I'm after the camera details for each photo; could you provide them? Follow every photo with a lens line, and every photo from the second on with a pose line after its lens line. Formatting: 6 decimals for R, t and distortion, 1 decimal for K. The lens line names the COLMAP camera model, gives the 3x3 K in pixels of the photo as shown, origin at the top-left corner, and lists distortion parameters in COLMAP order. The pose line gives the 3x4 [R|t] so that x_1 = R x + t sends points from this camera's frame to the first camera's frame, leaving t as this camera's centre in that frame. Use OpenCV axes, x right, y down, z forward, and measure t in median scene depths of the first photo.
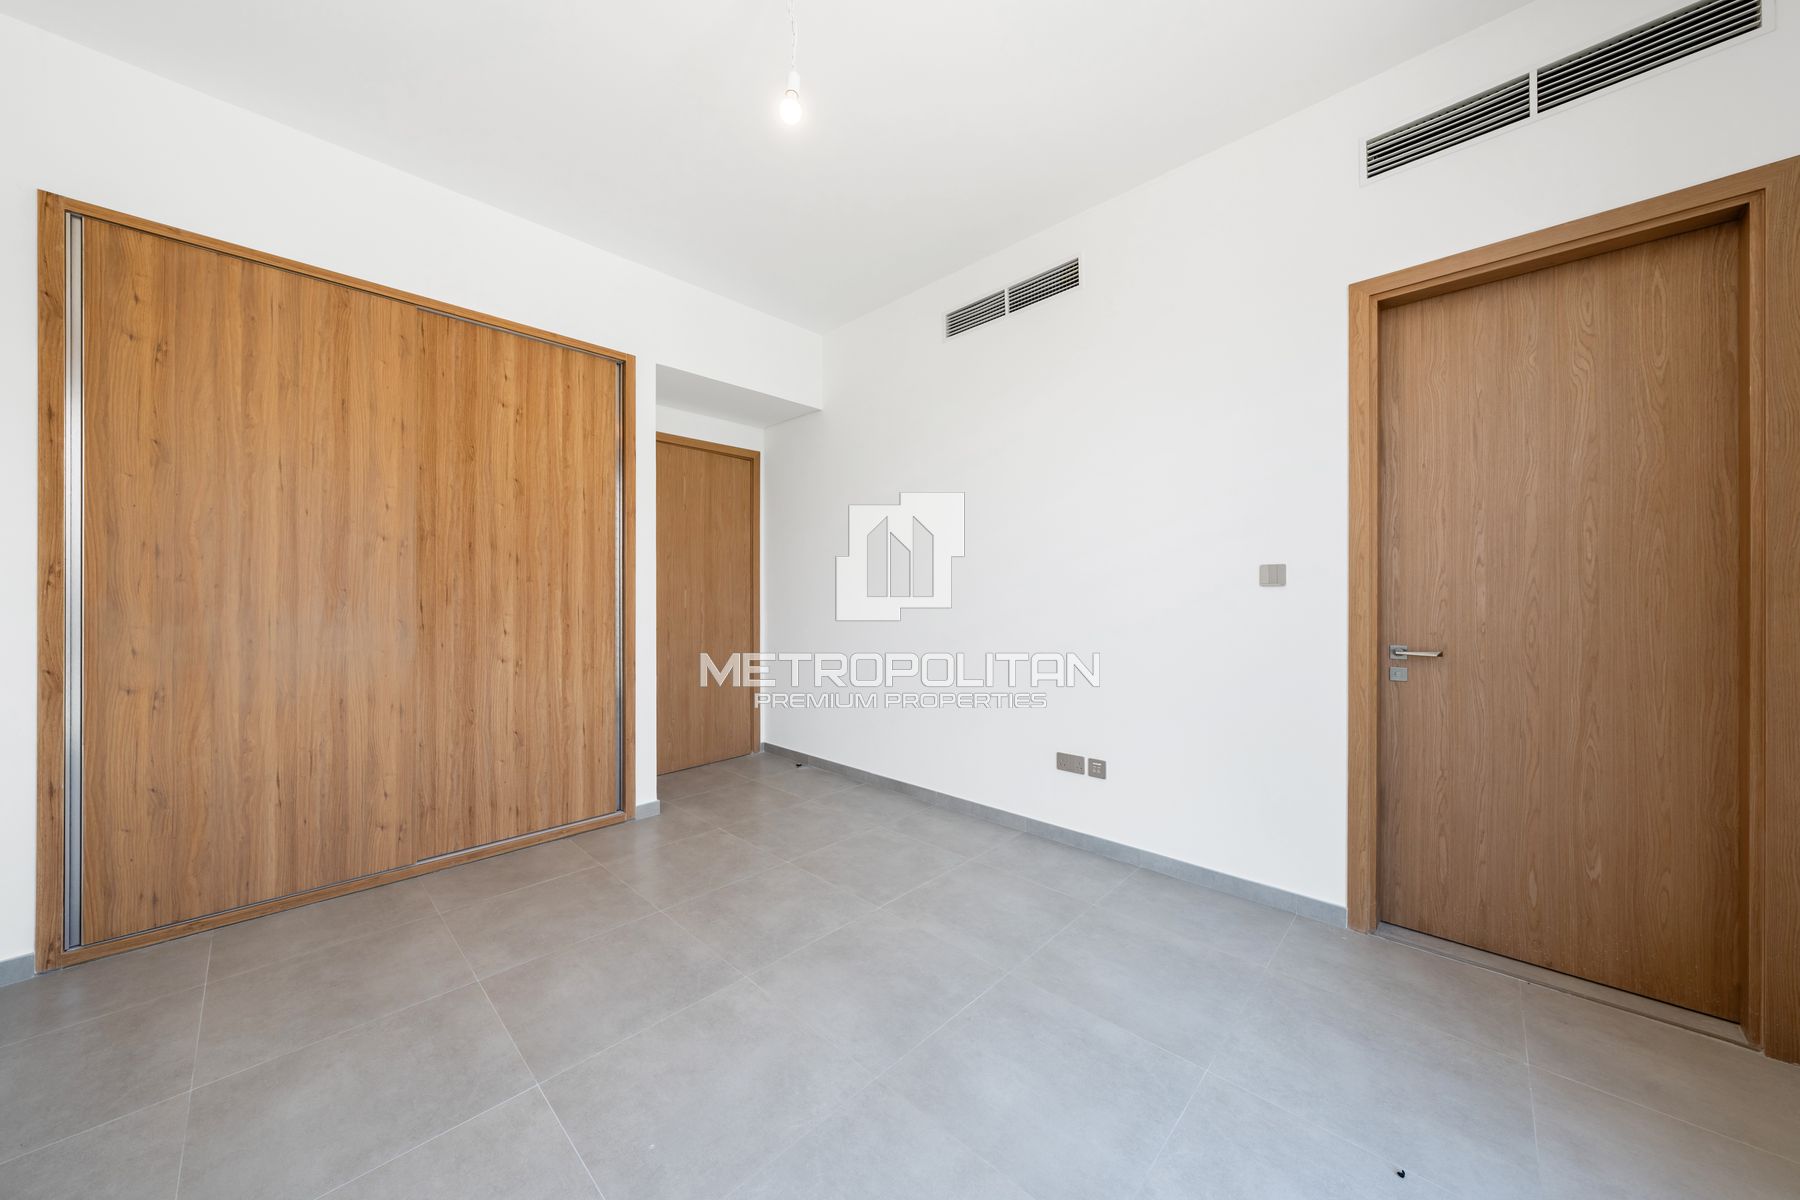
lens RADIAL K [[604.2, 0, 894.0], [0, 604.2, 597.4], [0, 0, 1]] dist [0.002997, 0.000153]
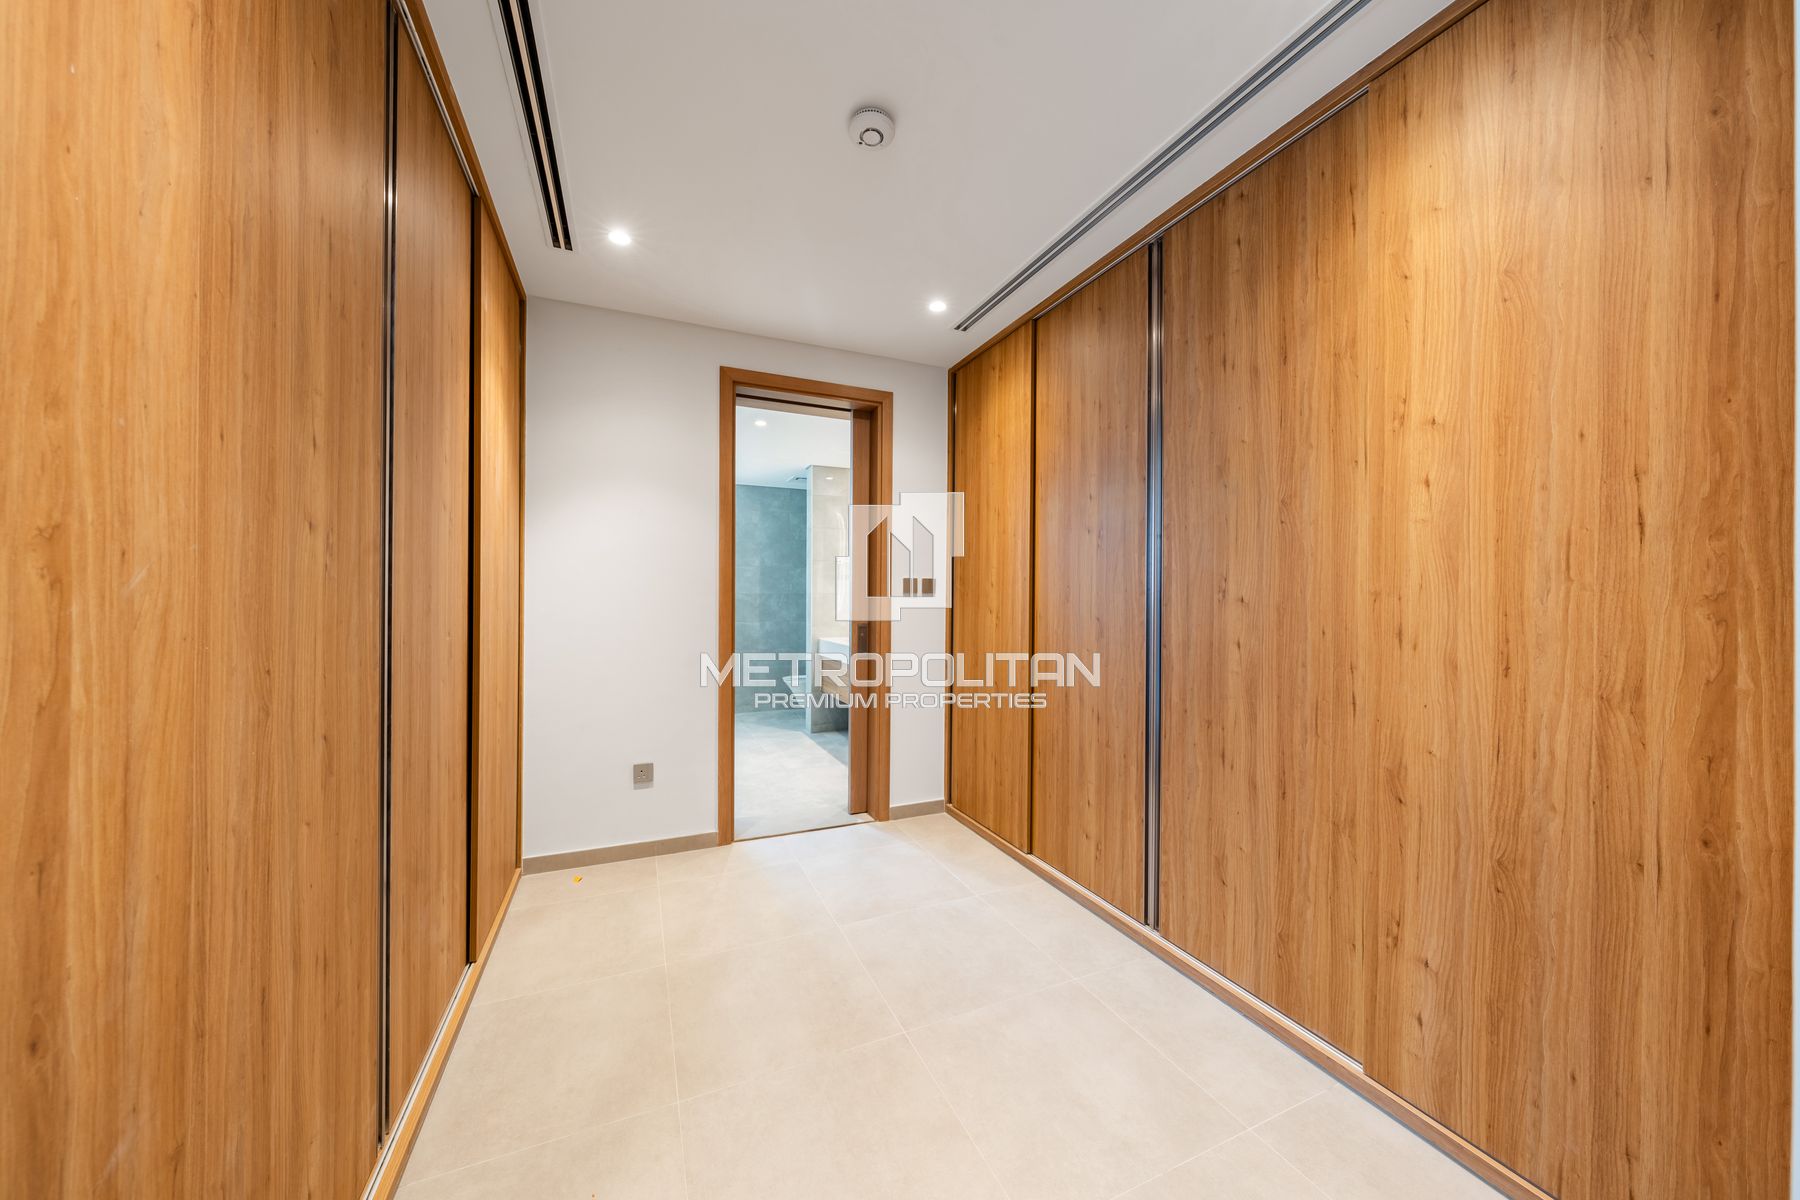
lens RADIAL K [[604.2, 0, 894.6], [0, 604.2, 595.1], [0, 0, 1]] dist [0.002997, 0.000153]
pose [[-0.929235, -0.000232, 0.369488, -0.556977], [0.001633, -0.999993, 0.003479, 0.110433], [0.369485, 0.003836, 0.929229, 0.288137]]
